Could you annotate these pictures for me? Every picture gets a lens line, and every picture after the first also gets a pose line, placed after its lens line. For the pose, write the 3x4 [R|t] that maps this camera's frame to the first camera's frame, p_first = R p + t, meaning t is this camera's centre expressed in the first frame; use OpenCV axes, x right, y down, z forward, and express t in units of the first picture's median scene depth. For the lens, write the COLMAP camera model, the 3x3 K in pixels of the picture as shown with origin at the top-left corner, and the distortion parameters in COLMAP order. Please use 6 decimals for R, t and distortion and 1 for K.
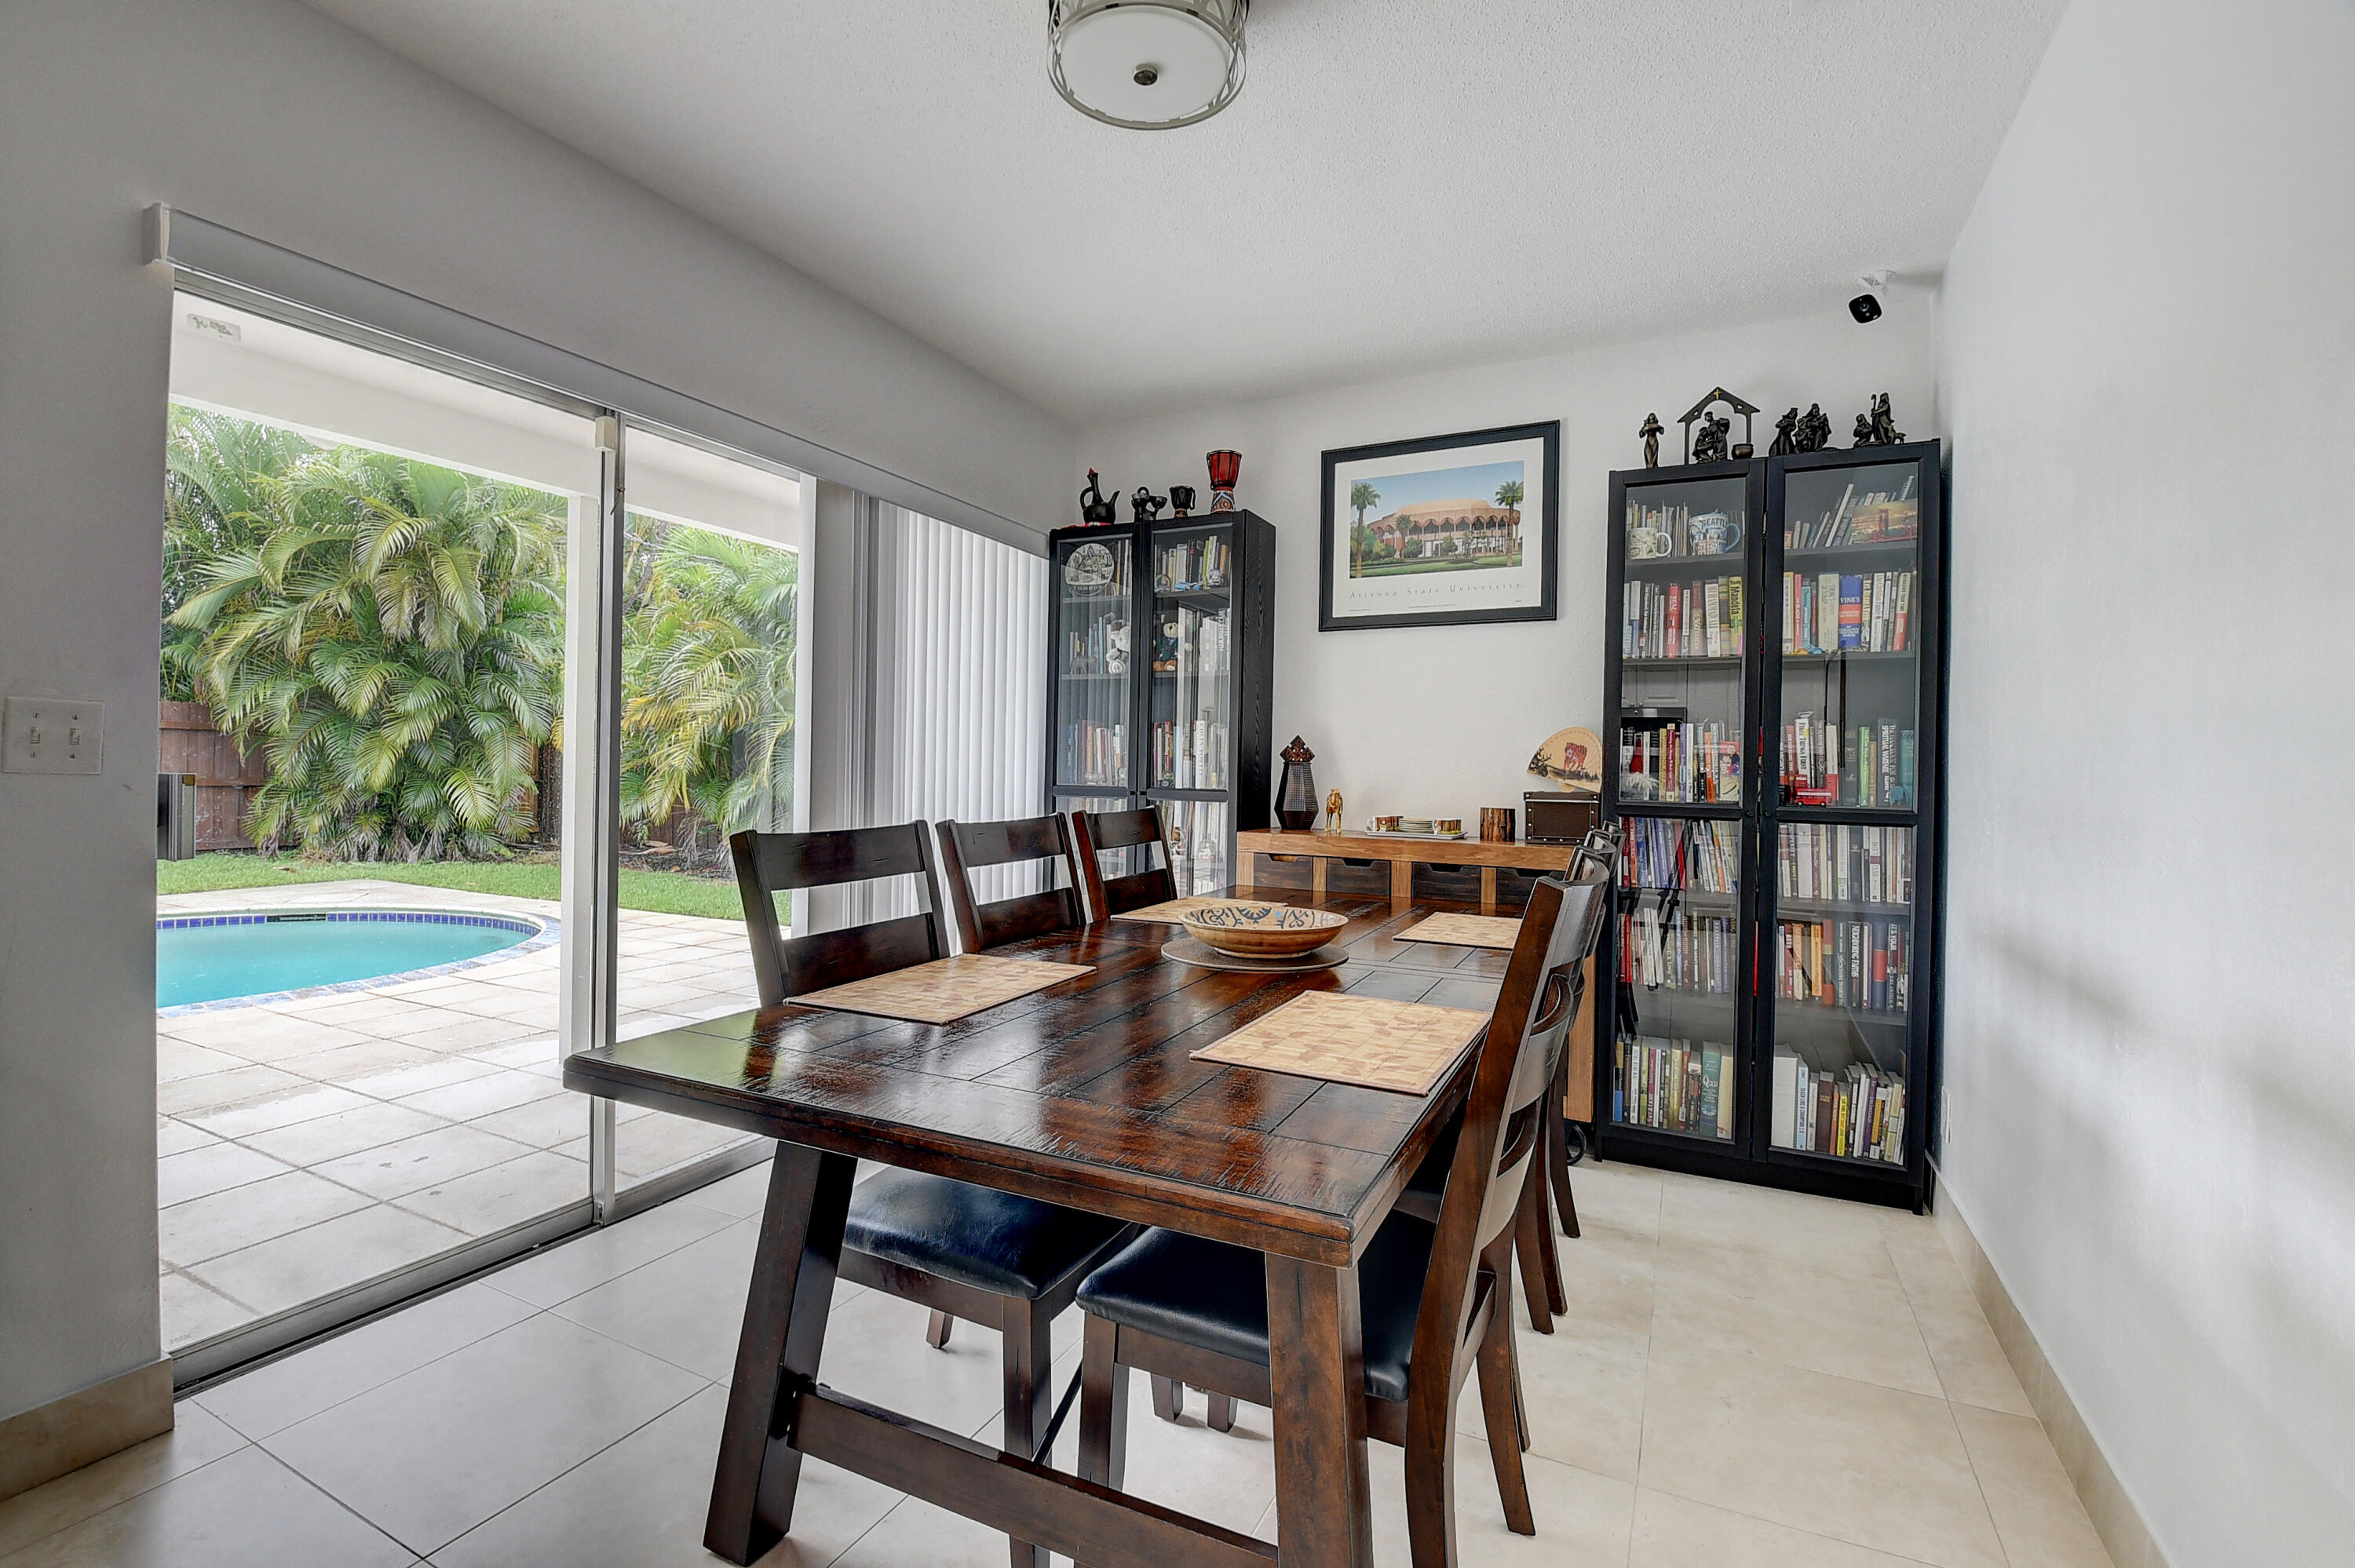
lens RADIAL K [[1036.9, 0, 1151.0], [0, 1036.9, 761.4], [0, 0, 1]] dist [-0.000255, -0.000331]
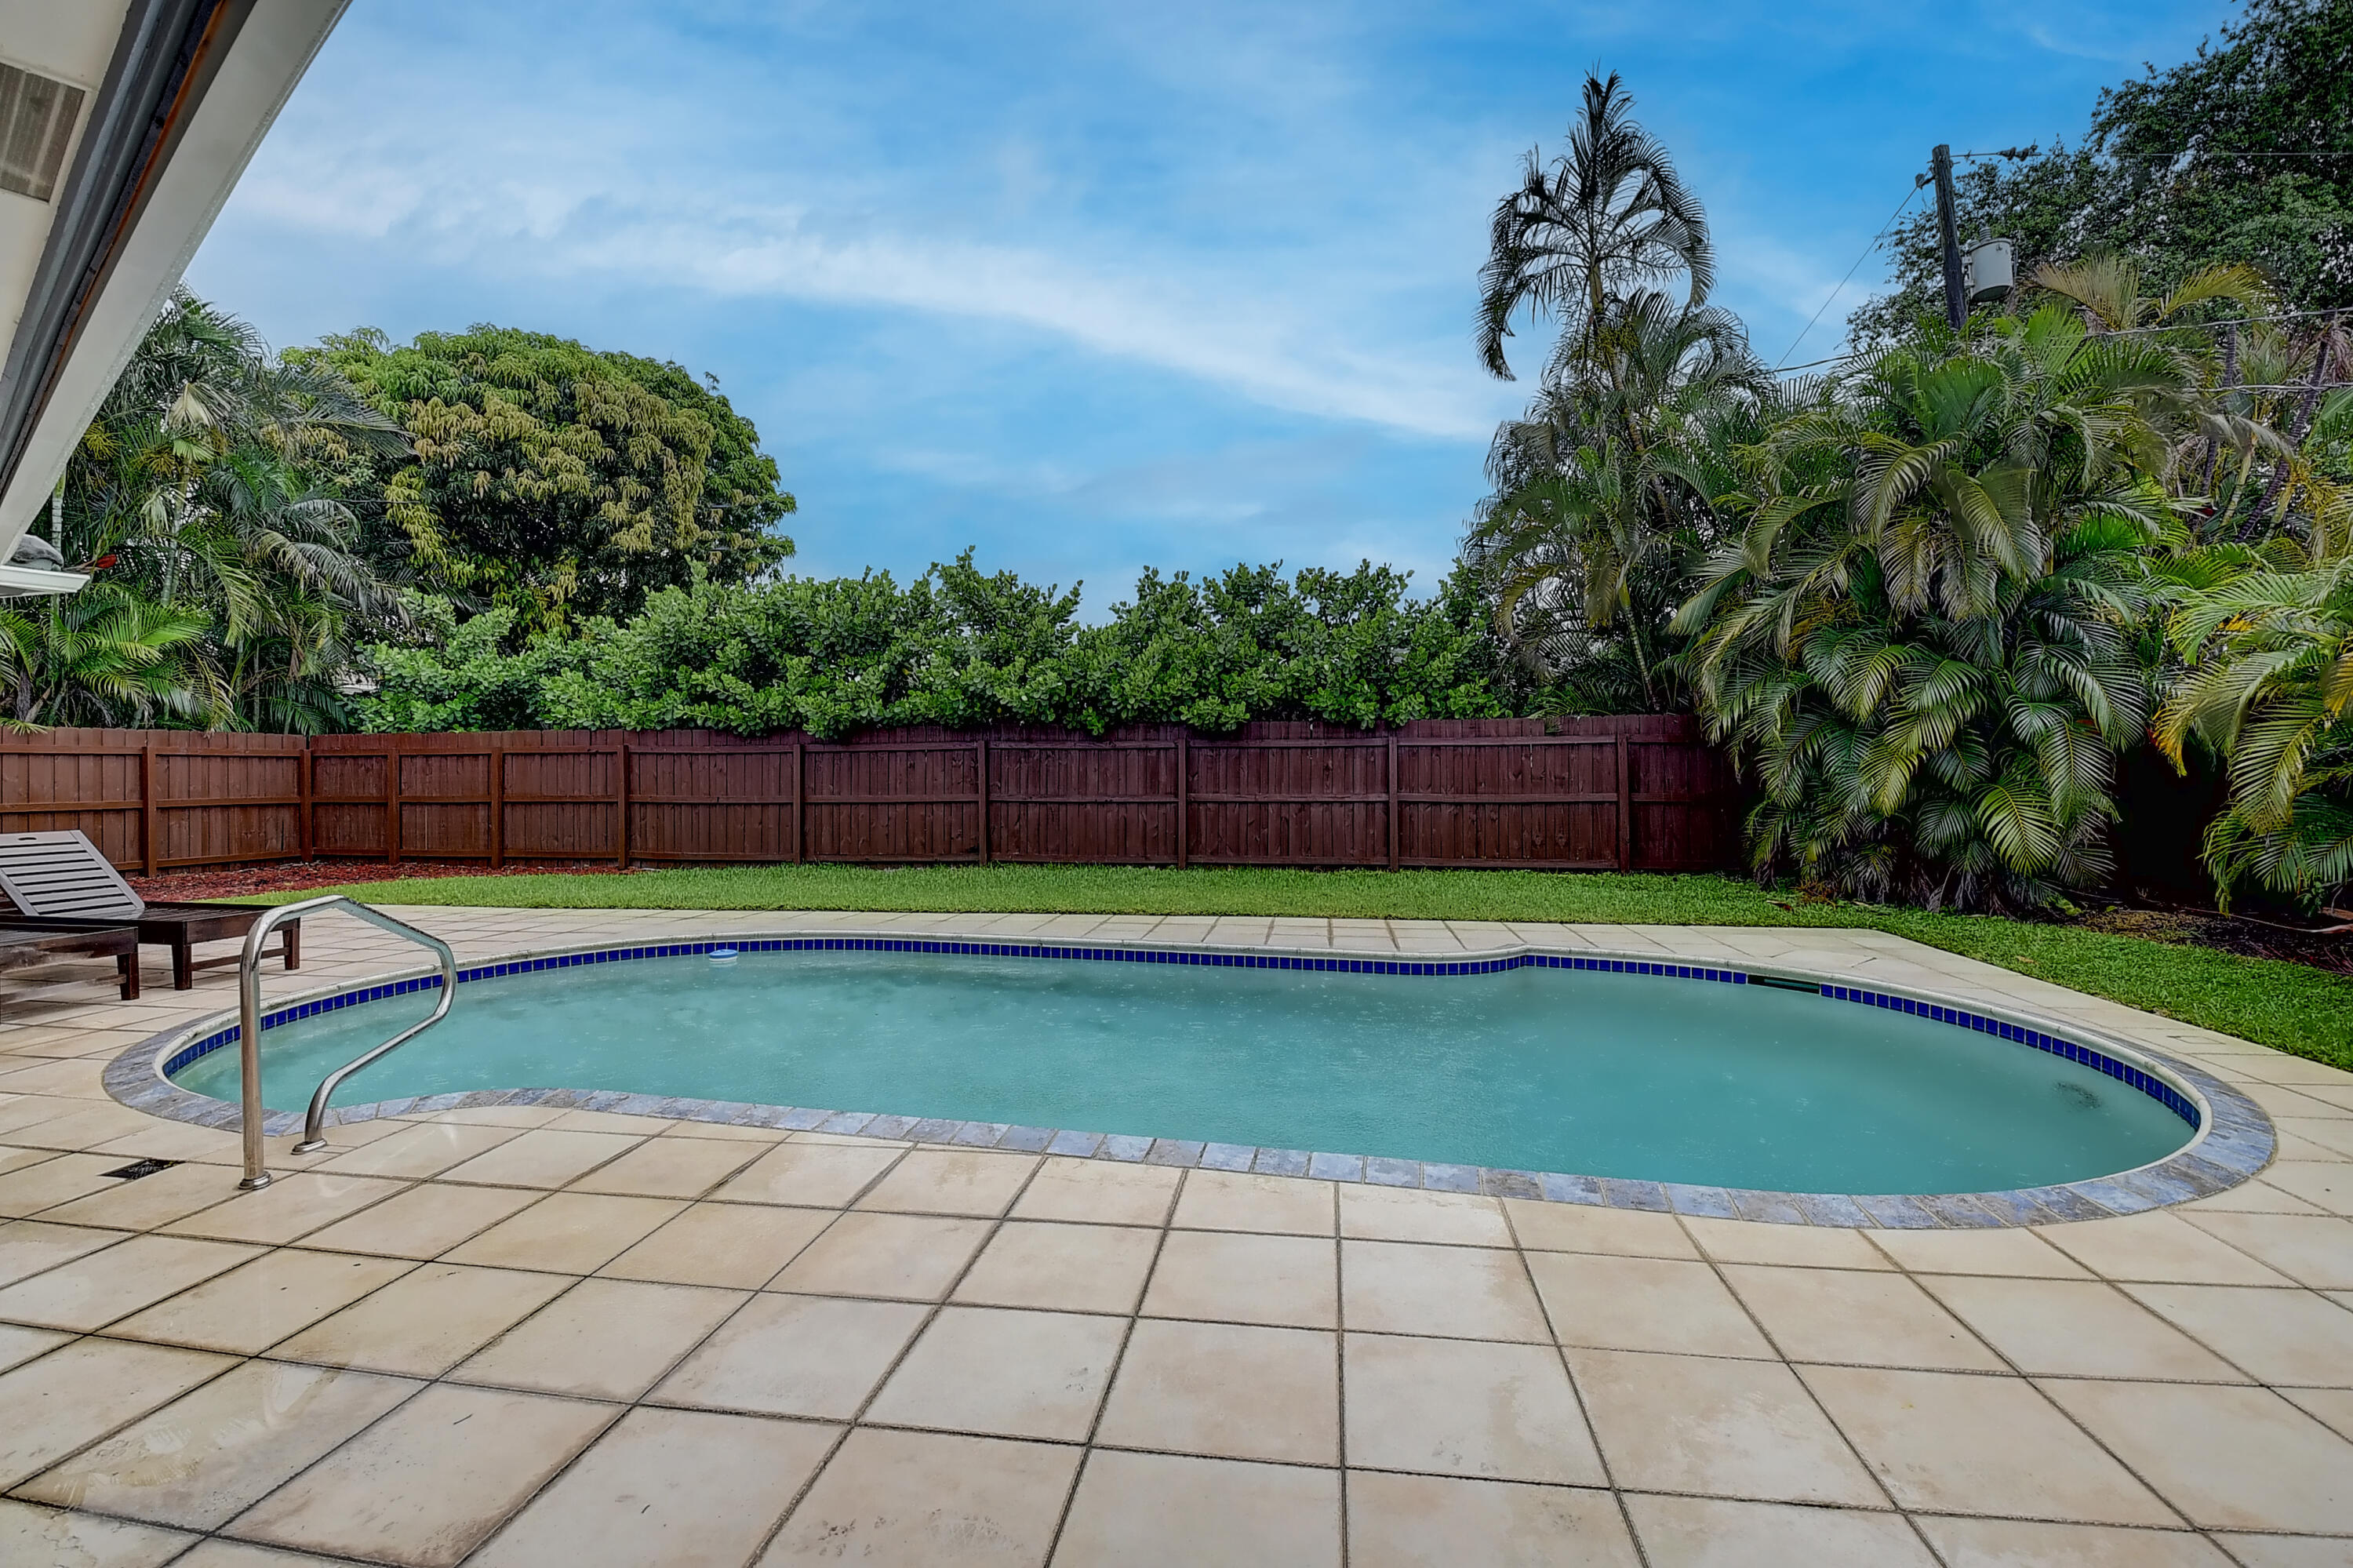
lens RADIAL K [[1036.2, 0, 1150.0], [0, 1036.2, 761.4], [0, 0, 1]] dist [-0.000255, -0.000331]
pose [[0.318517, -0.018206, -0.947742, -0.189613], [0.017362, 0.999760, -0.013370, -0.009850], [0.947758, -0.012196, 0.318757, 0.235411]]
